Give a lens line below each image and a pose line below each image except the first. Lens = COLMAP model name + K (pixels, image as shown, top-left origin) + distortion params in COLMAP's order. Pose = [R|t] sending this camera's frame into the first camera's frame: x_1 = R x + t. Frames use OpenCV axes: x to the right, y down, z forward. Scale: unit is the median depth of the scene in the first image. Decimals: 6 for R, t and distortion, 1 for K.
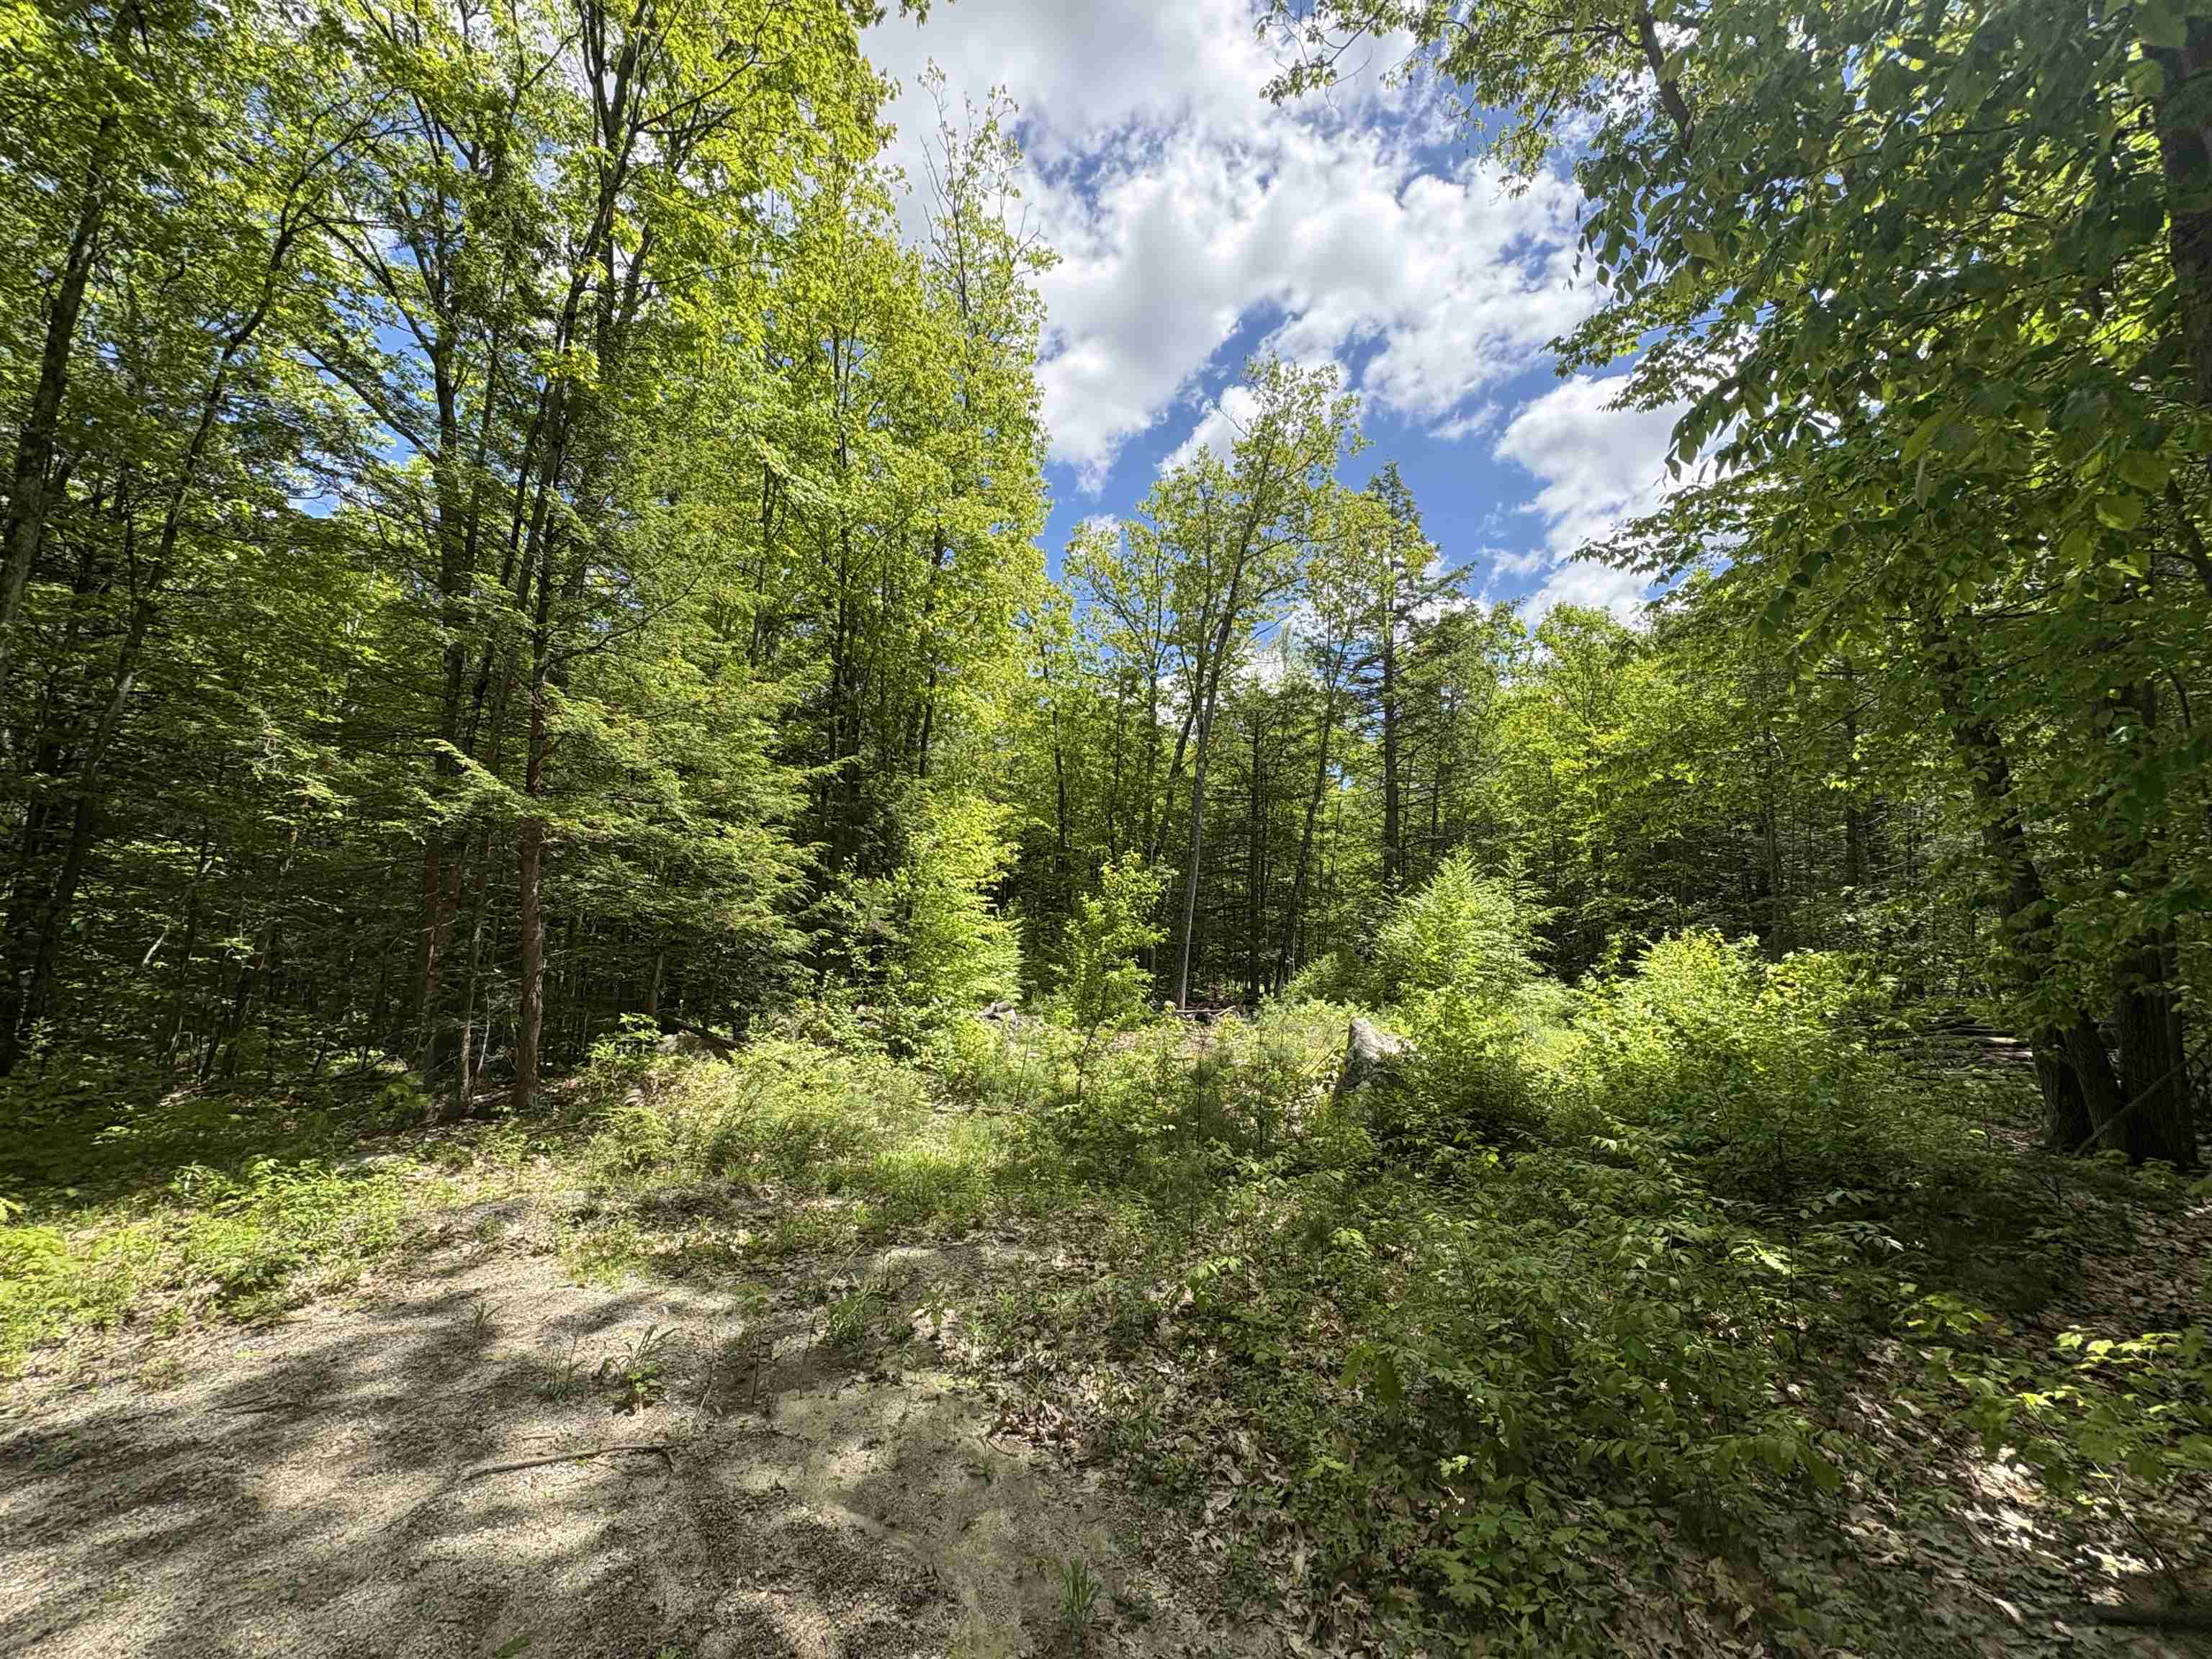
lens RADIAL K [[877.4, 0, 1106.0], [0, 877.4, 829.5], [0, 0, 1]] dist [0.000932, -0.000322]
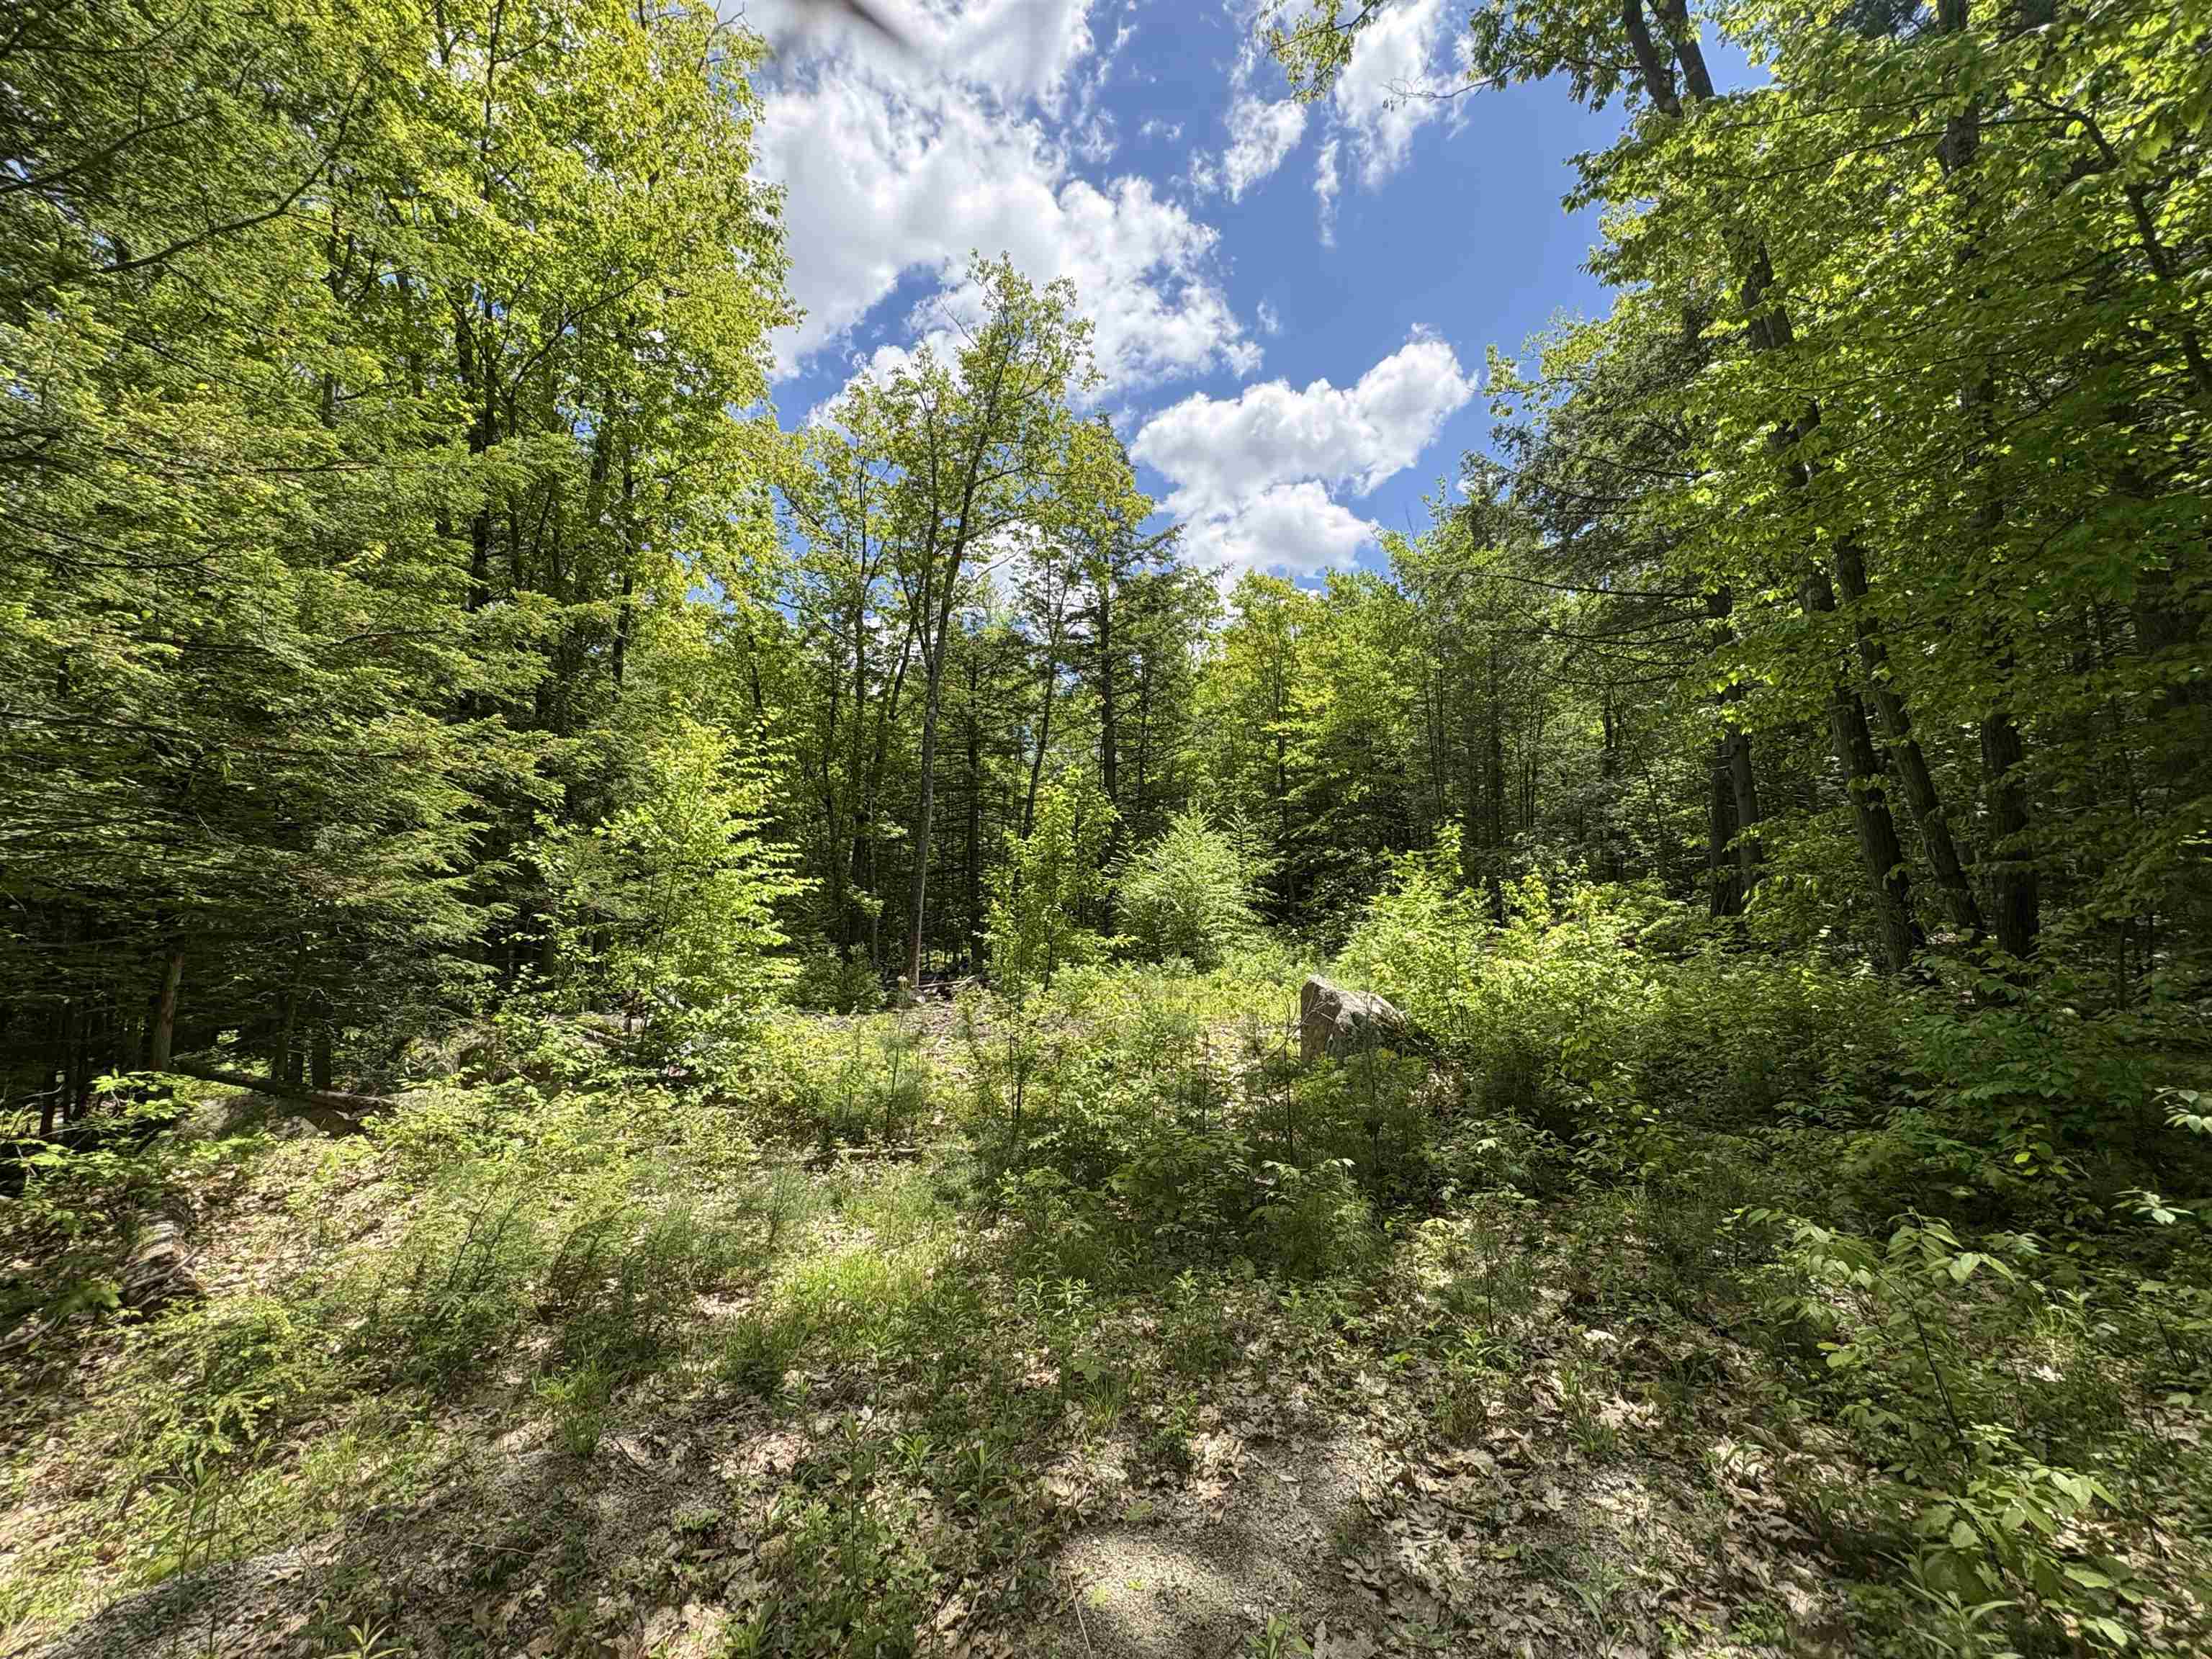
lens RADIAL K [[877.4, 0, 1106.0], [0, 877.4, 829.5], [0, 0, 1]] dist [0.000932, -0.000322]
pose [[0.921680, -0.011239, 0.387788, -0.165763], [-0.002308, 0.999404, 0.034451, 0.037430], [-0.387944, -0.032648, 0.921105, 0.240958]]
